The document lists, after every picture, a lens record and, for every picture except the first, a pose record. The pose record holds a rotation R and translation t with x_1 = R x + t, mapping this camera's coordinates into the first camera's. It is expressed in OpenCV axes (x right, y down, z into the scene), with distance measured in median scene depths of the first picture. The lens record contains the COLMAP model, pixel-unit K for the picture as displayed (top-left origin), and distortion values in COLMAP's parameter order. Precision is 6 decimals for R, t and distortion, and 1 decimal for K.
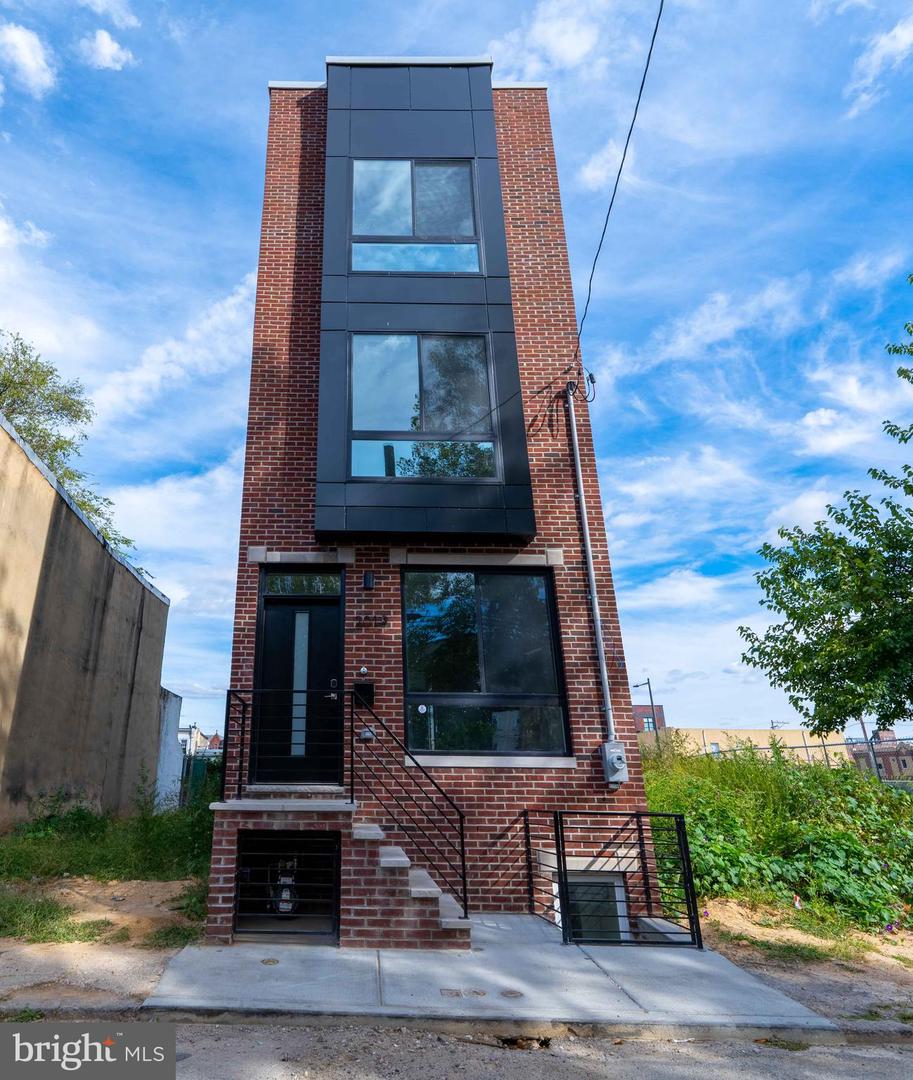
lens RADIAL K [[815.4, 0, 456.4], [0, 815.4, 540.0], [0, 0, 1]] dist [-0.002633, 0.002135]
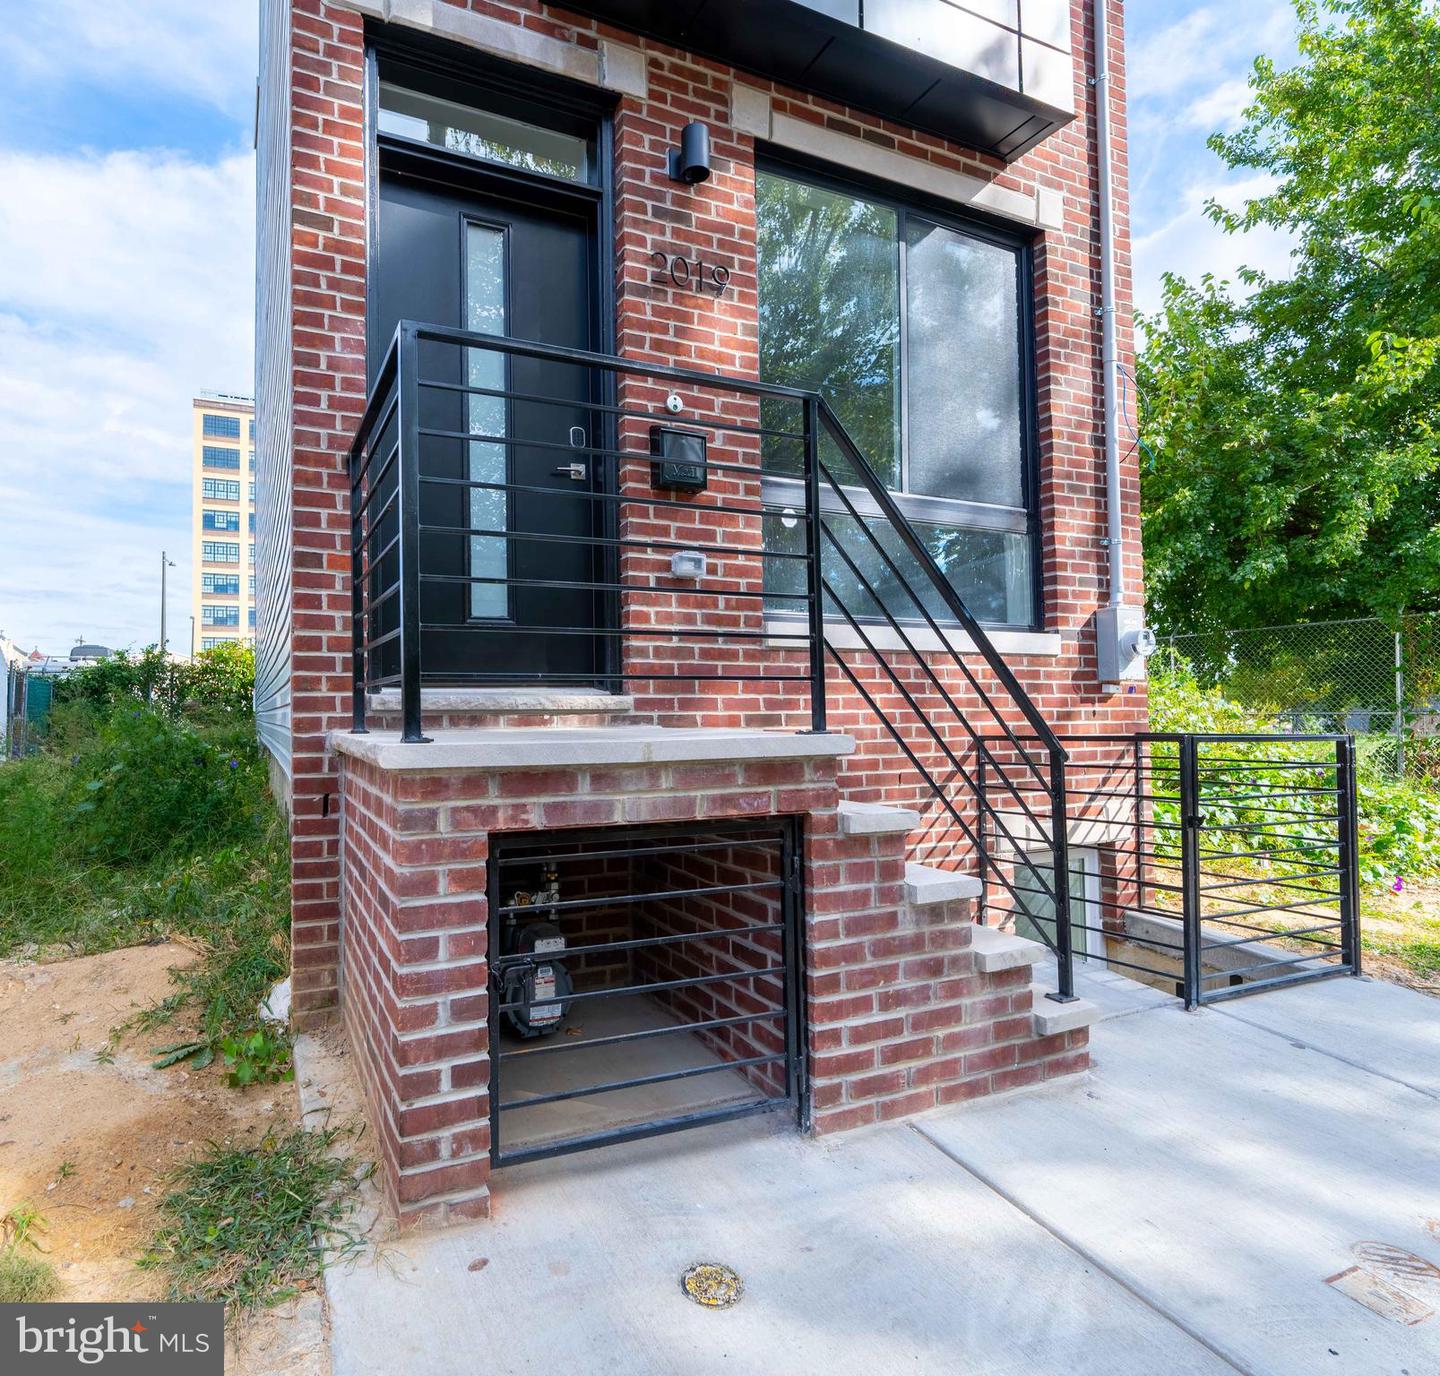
lens RADIAL K [[869.6, 0, 718.0], [0, 869.6, 693.6], [0, 0, 1]] dist [0.002279, -0.000378]
pose [[0.921030, -0.010060, 0.389361, -0.309531], [-0.093680, 0.964599, 0.246523, 0.229355], [-0.378057, -0.263531, 0.887482, 0.720525]]
